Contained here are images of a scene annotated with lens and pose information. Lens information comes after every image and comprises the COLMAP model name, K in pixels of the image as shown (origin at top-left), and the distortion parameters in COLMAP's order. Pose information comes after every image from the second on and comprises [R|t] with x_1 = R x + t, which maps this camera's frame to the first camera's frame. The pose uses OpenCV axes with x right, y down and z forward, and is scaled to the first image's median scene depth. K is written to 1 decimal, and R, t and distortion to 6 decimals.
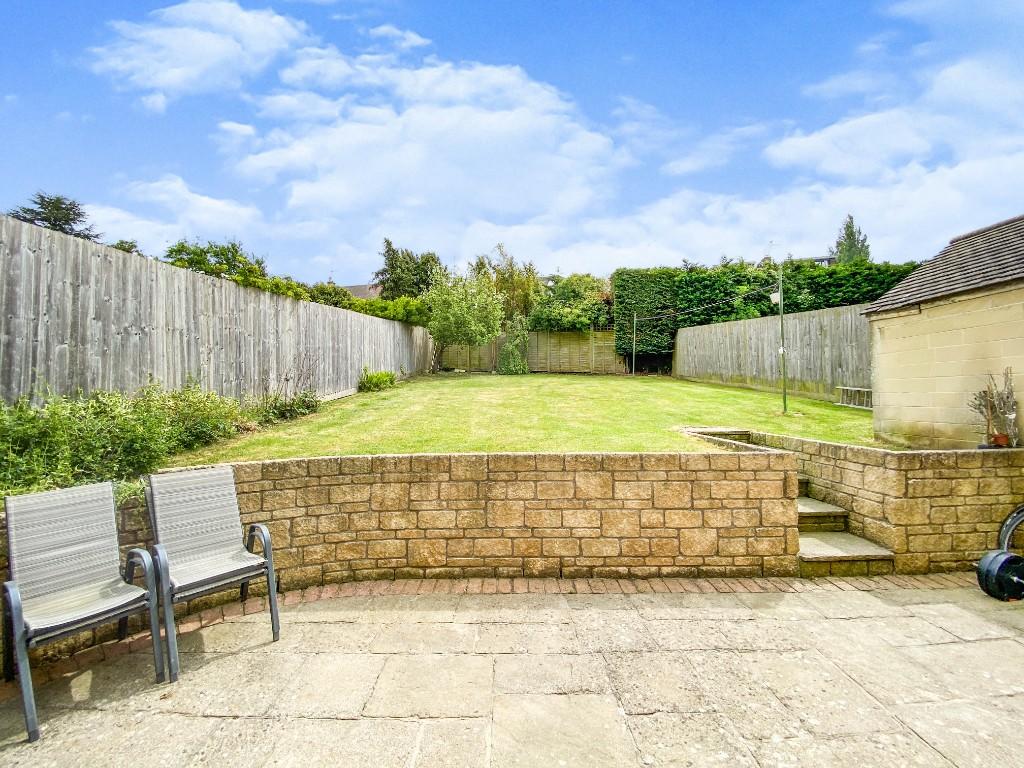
lens RADIAL K [[415.9, 0, 507.2], [0, 415.9, 375.7], [0, 0, 1]] dist [-0.015420, -0.000785]
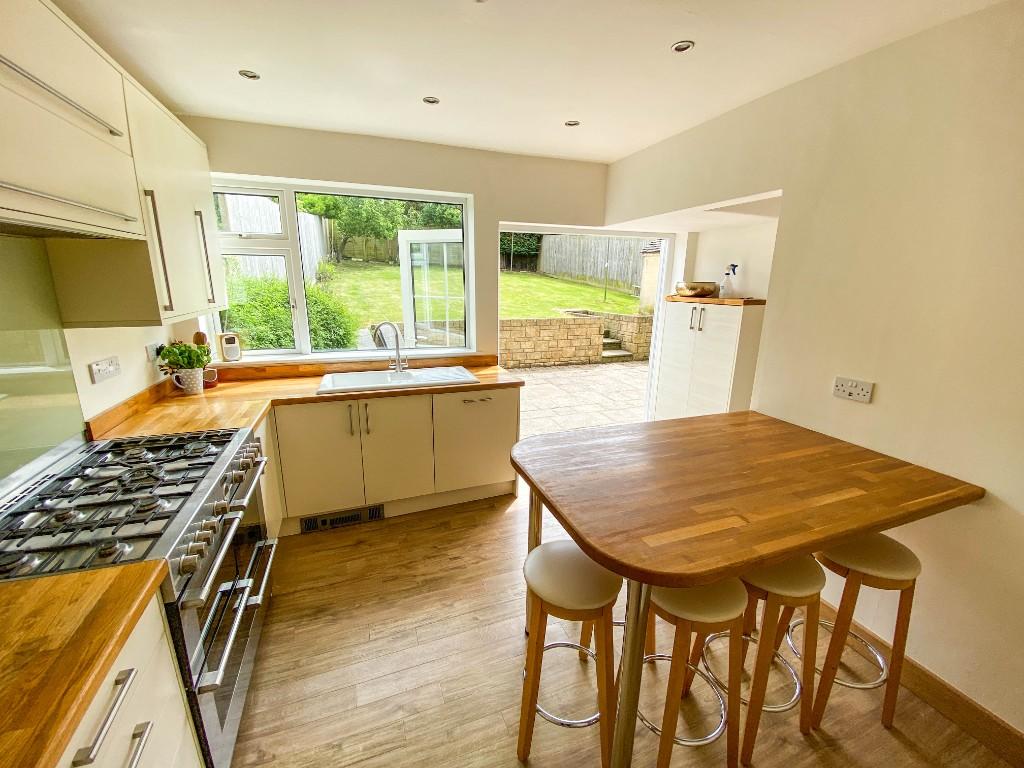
lens RADIAL K [[415.9, 0, 506.4], [0, 415.9, 385.5], [0, 0, 1]] dist [-0.015420, -0.000785]
pose [[0.939858, -0.074181, 0.333414, -0.731032], [-0.025363, 0.958280, 0.284702, -0.120849], [-0.340624, -0.276036, 0.898766, -1.175587]]
